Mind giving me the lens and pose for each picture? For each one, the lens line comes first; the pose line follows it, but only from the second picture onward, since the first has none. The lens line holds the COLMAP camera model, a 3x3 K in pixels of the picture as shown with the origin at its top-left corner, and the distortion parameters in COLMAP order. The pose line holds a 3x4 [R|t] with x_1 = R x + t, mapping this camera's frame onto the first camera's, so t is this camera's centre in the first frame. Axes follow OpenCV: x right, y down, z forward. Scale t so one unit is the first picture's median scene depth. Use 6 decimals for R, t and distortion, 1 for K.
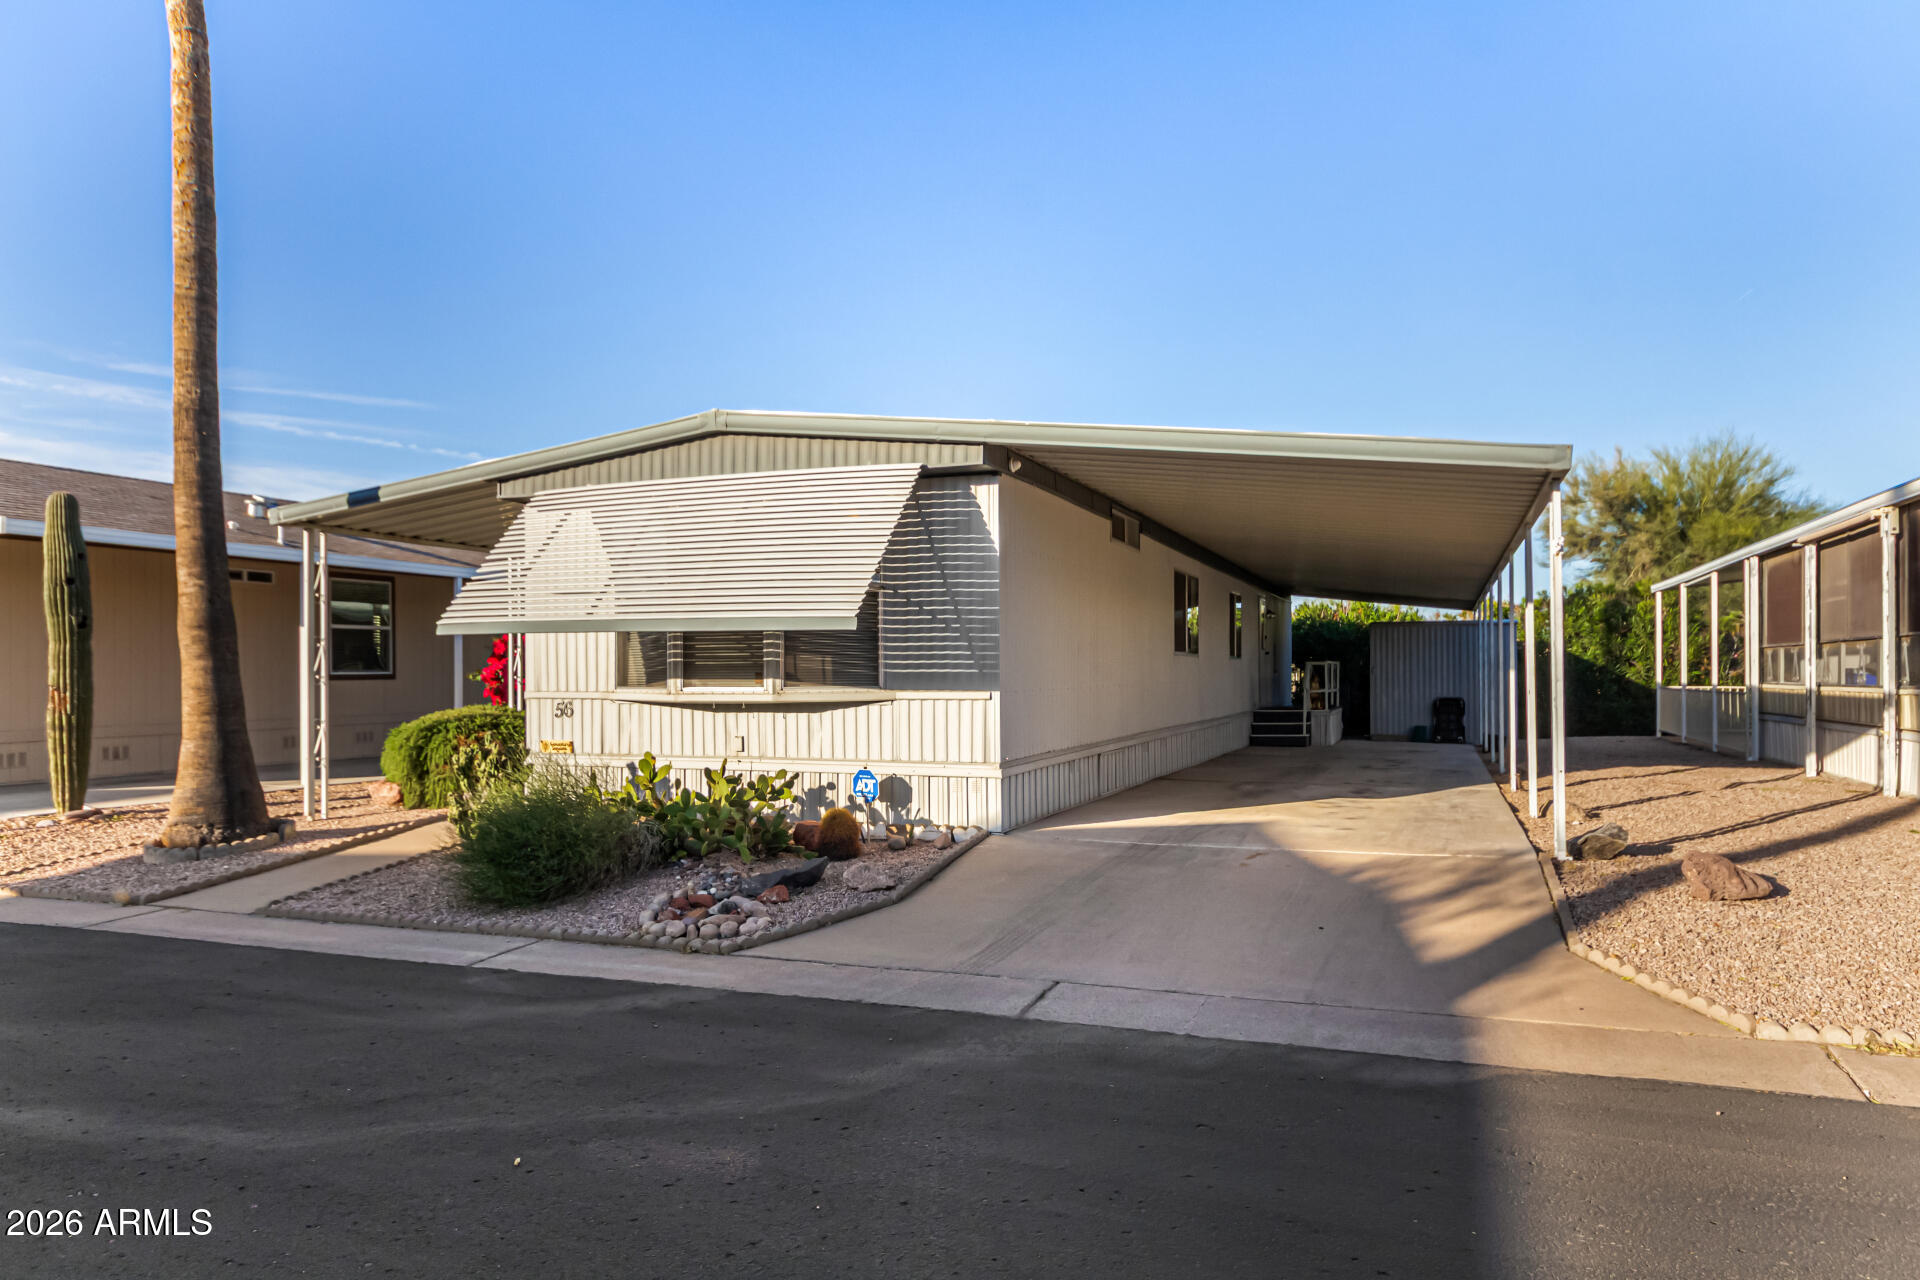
lens RADIAL K [[1225.8, 0, 960.1], [0, 1225.8, 665.9], [0, 0, 1]] dist [0.001748, 0.000198]
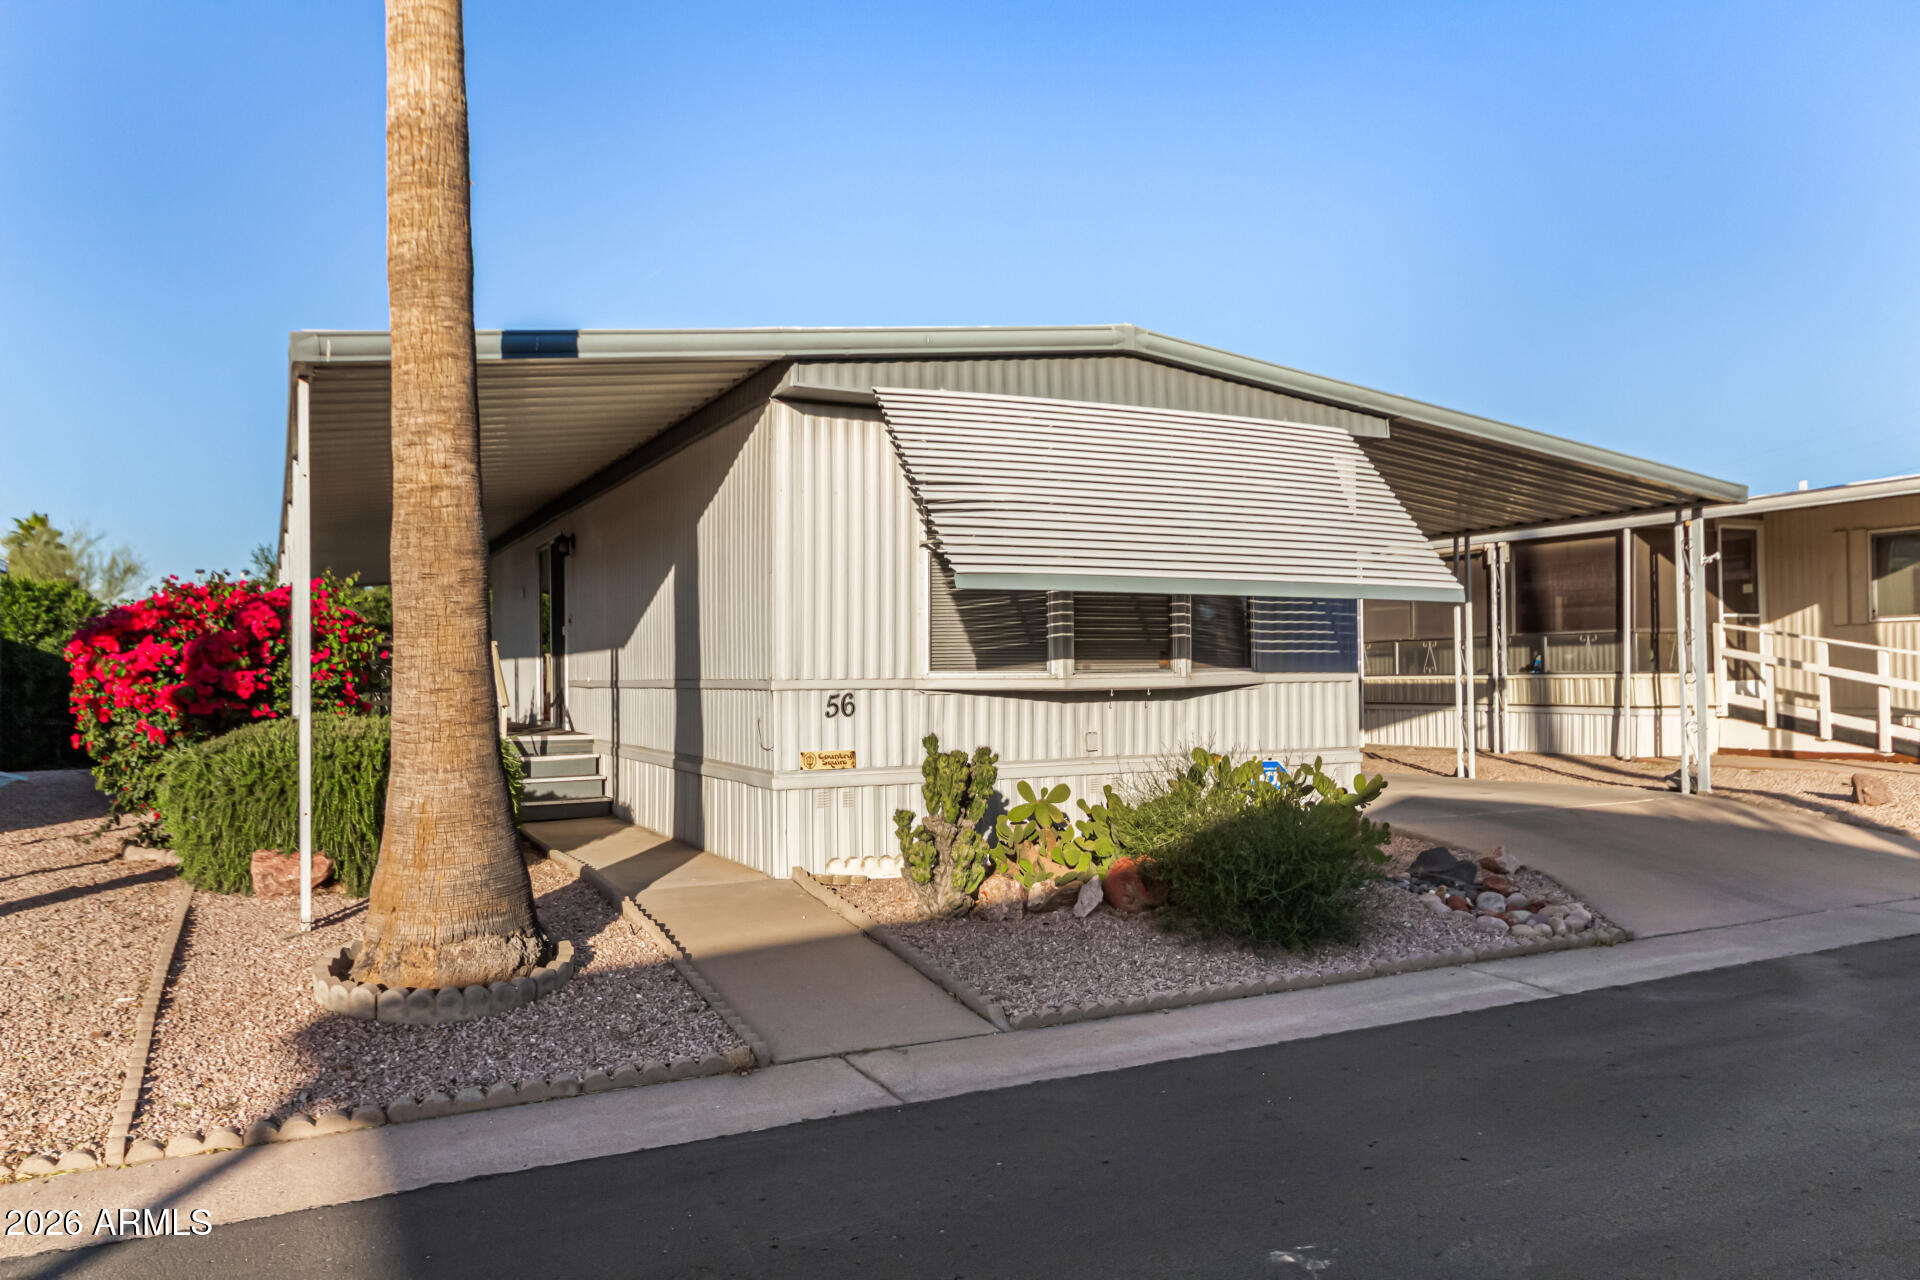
lens RADIAL K [[1399.4, 0, 955.0], [0, 1399.4, 648.3], [0, 0, 1]] dist [0.000958, 0.001804]
pose [[0.673383, 0.013357, 0.739173, -0.943001], [0.002253, 0.999795, -0.020119, 0.021521], [-0.739290, 0.015213, 0.673215, 0.465085]]
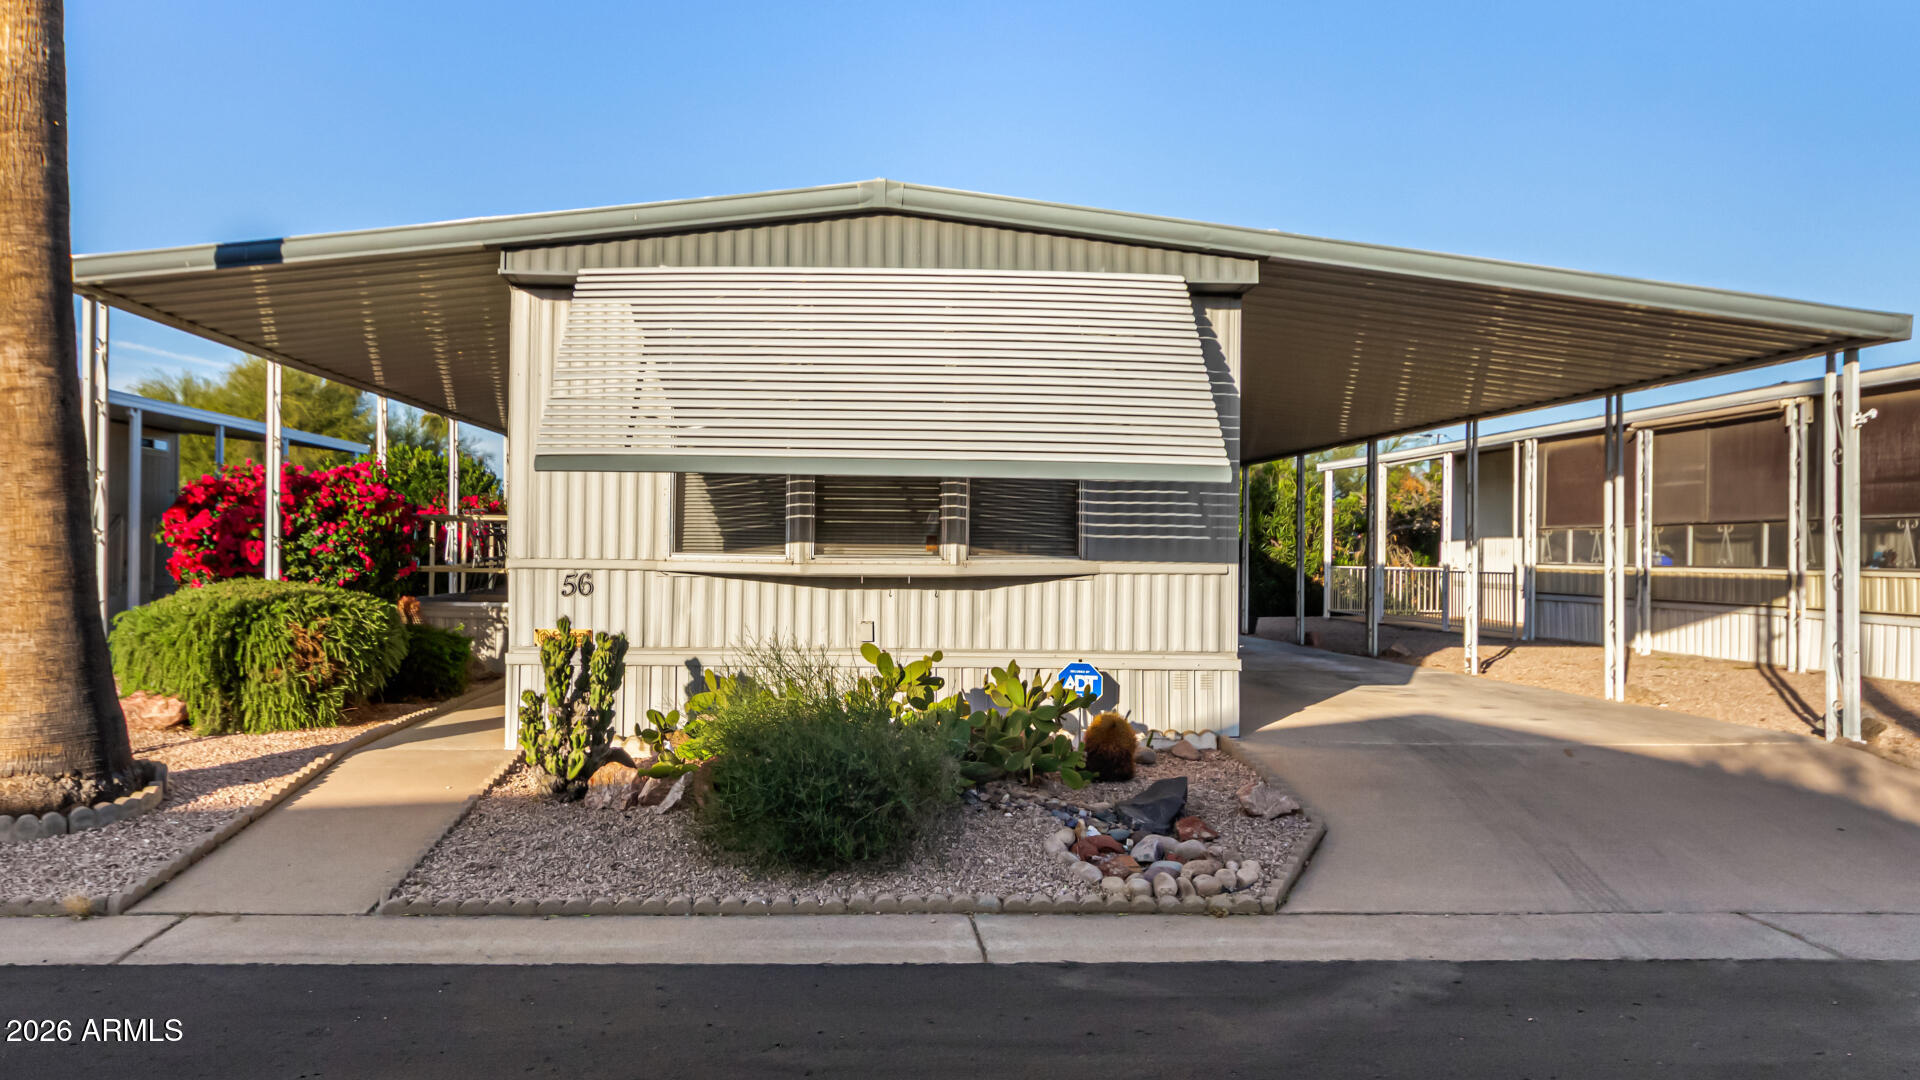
lens RADIAL K [[1413.0, 0, 960.0], [0, 1413.0, 540.0], [0, 0, 1]] dist [-0.002752, 0.004387]
pose [[0.924783, 0.015712, 0.380170, -0.471548], [-0.016071, 0.999868, -0.002229, 0.009479], [-0.380154, -0.004048, 0.924914, 0.191401]]
